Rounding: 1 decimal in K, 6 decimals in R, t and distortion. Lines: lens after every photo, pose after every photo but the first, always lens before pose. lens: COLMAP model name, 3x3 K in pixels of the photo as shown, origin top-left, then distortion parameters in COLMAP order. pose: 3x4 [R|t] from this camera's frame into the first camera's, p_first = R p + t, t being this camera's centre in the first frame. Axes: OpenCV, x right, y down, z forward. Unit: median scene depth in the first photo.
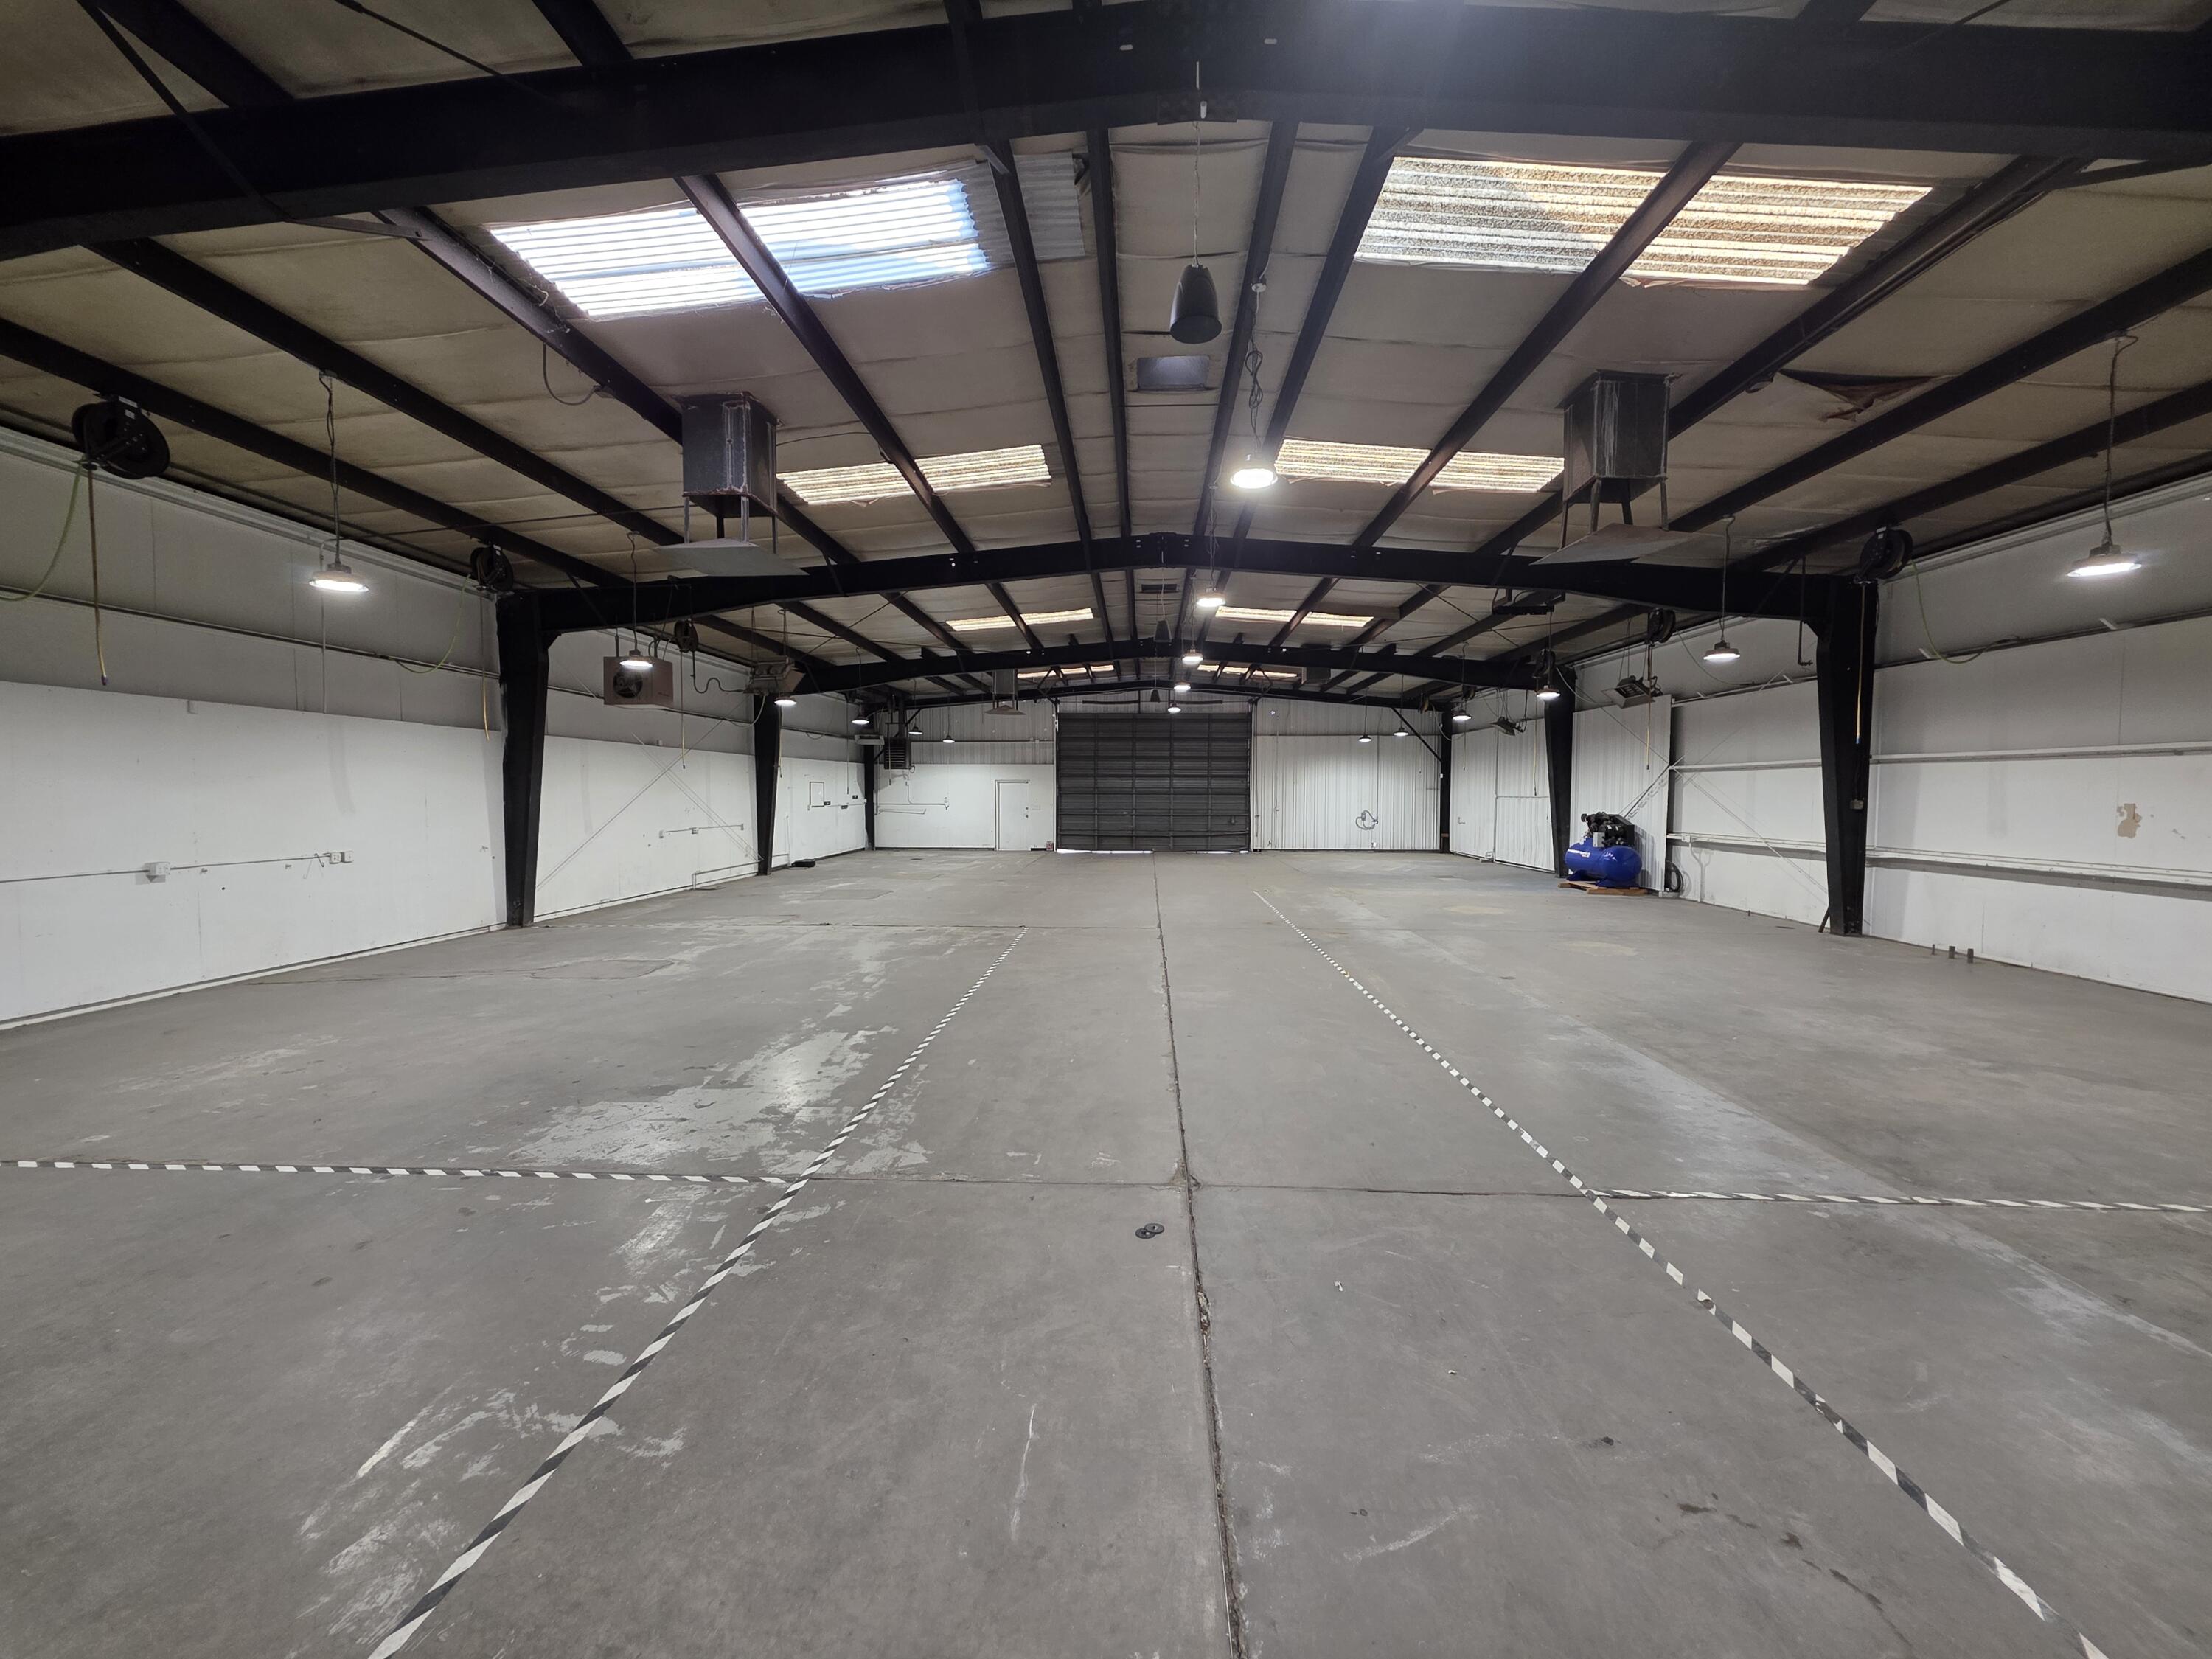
lens RADIAL K [[883.8, 0, 1108.0], [0, 883.8, 830.0], [0, 0, 1]] dist [0.015408, -0.000270]
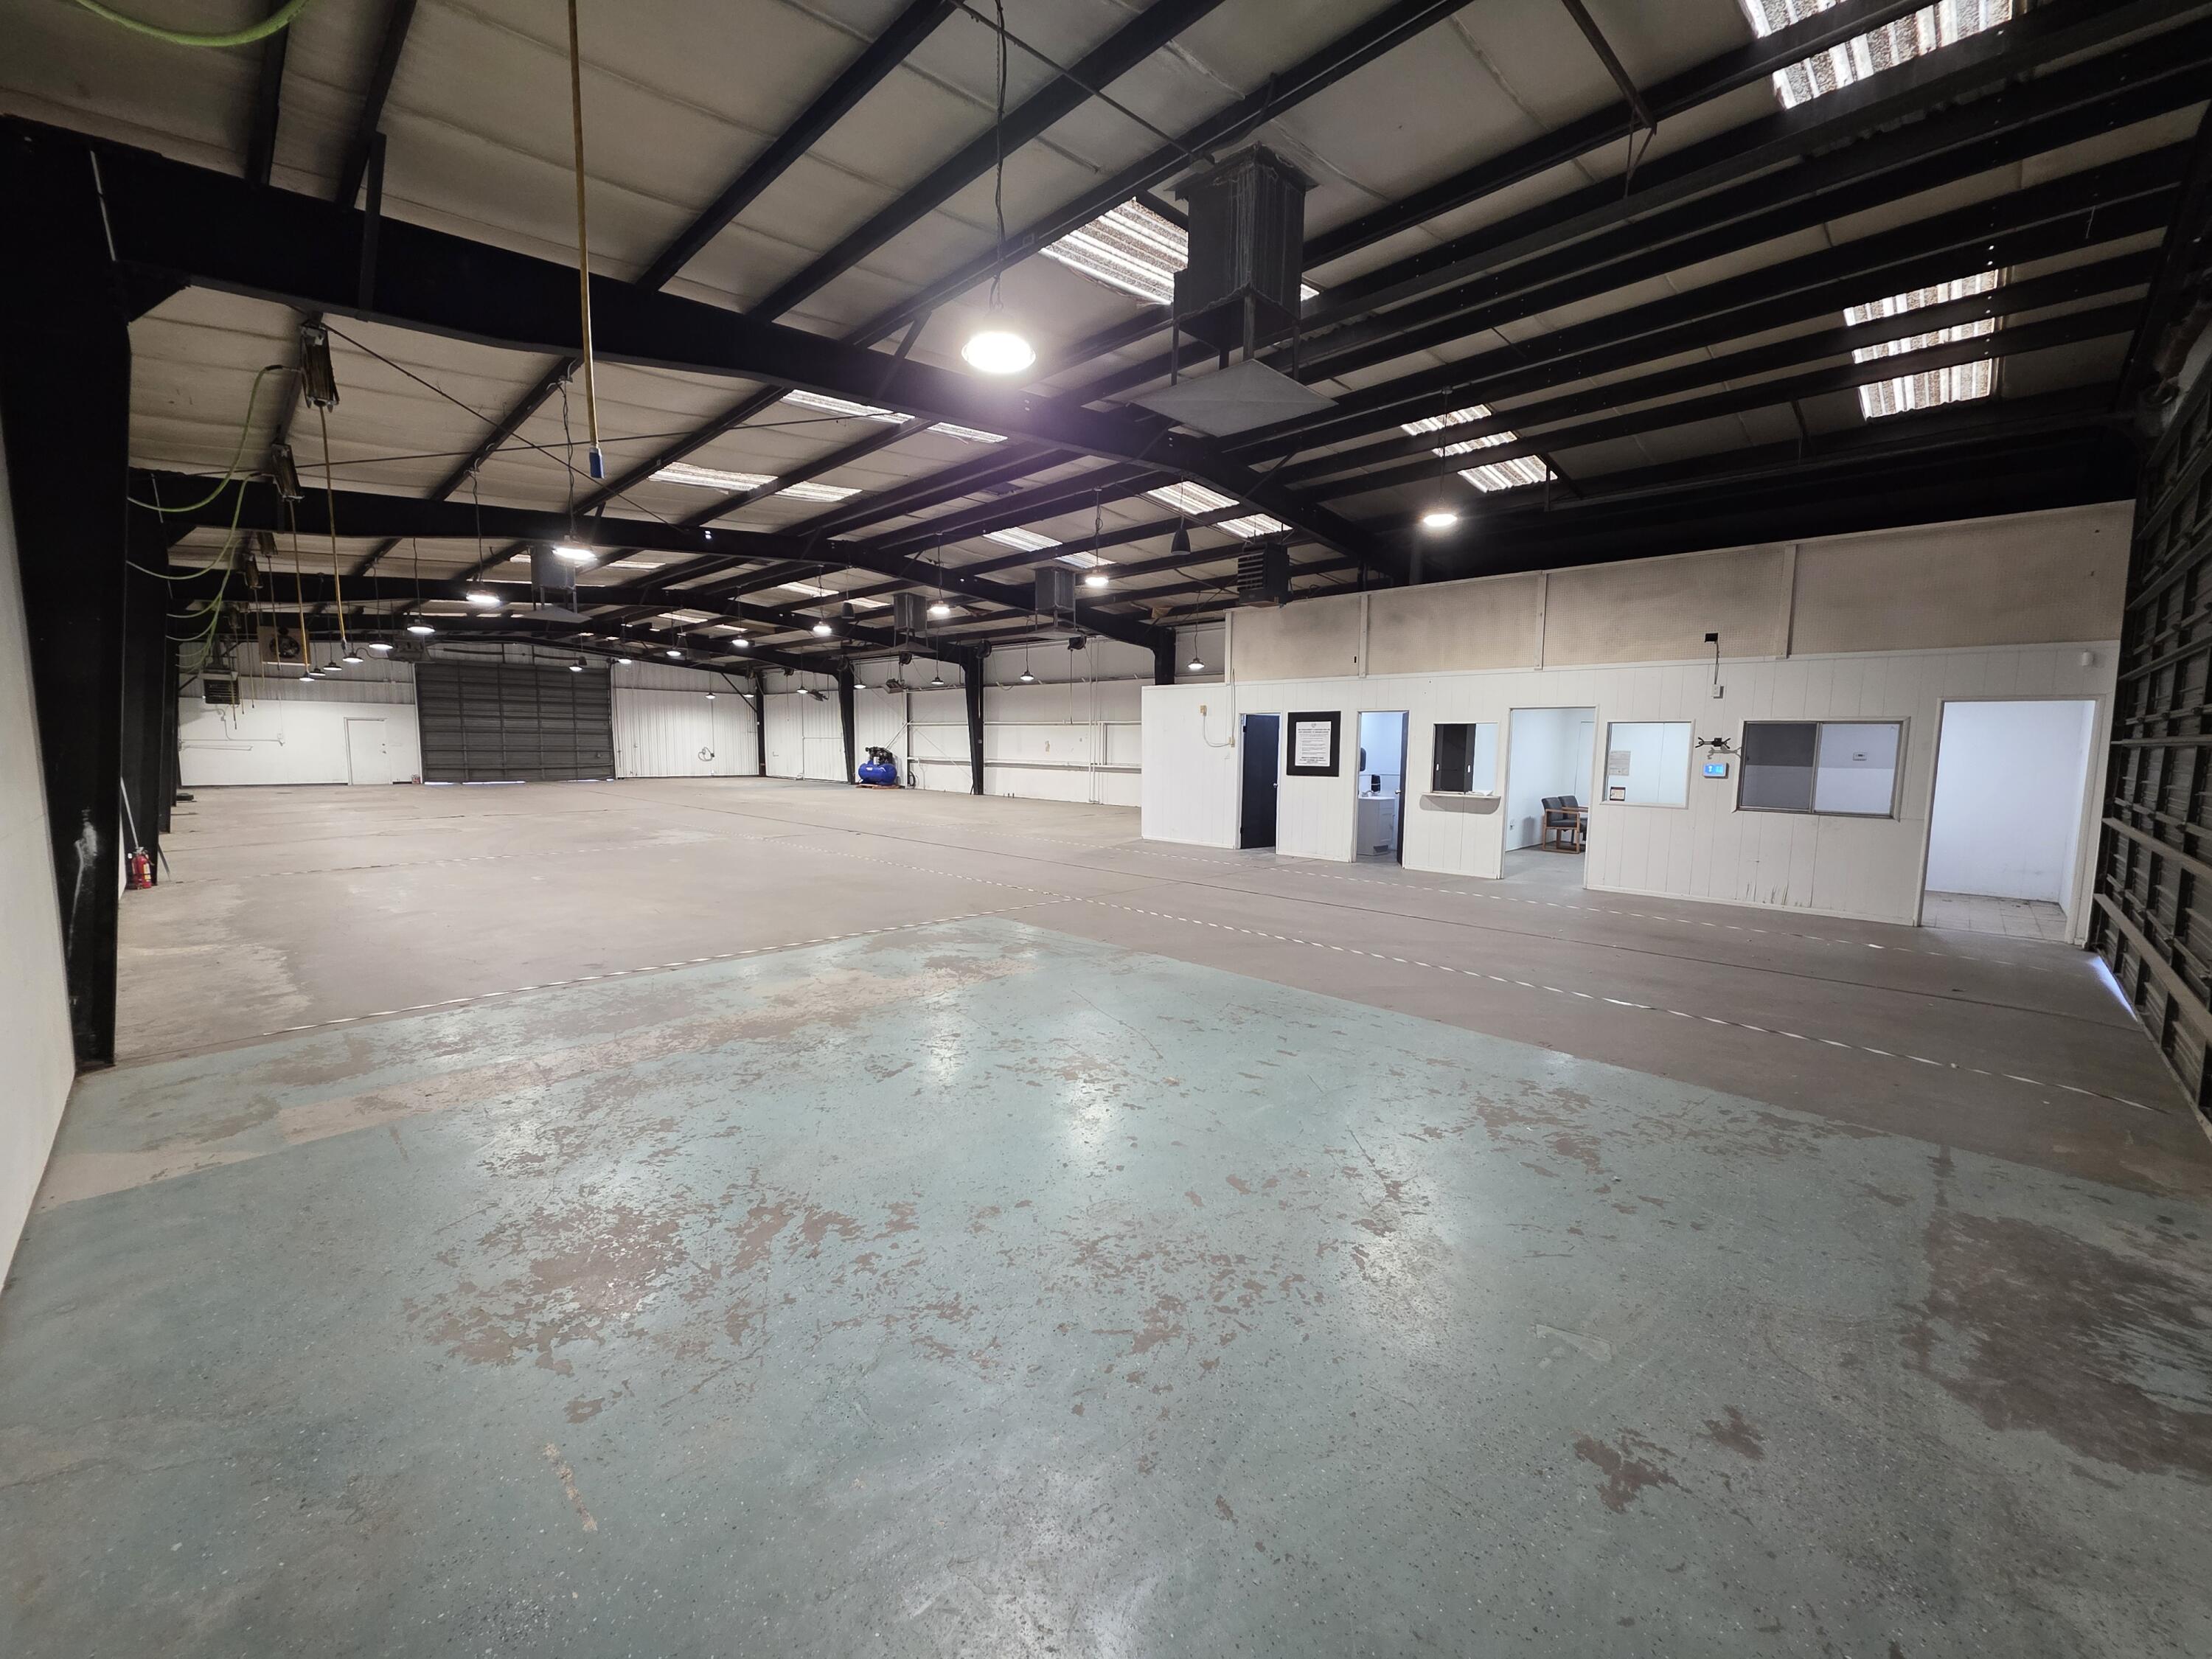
lens RADIAL K [[883.8, 0, 1112.7], [0, 883.8, 833.2], [0, 0, 1]] dist [0.015408, -0.000270]
pose [[0.660055, -0.072387, 0.747721, -0.328520], [0.021987, 0.996782, 0.077090, 0.018824], [-0.750895, -0.034443, 0.659523, -0.384171]]
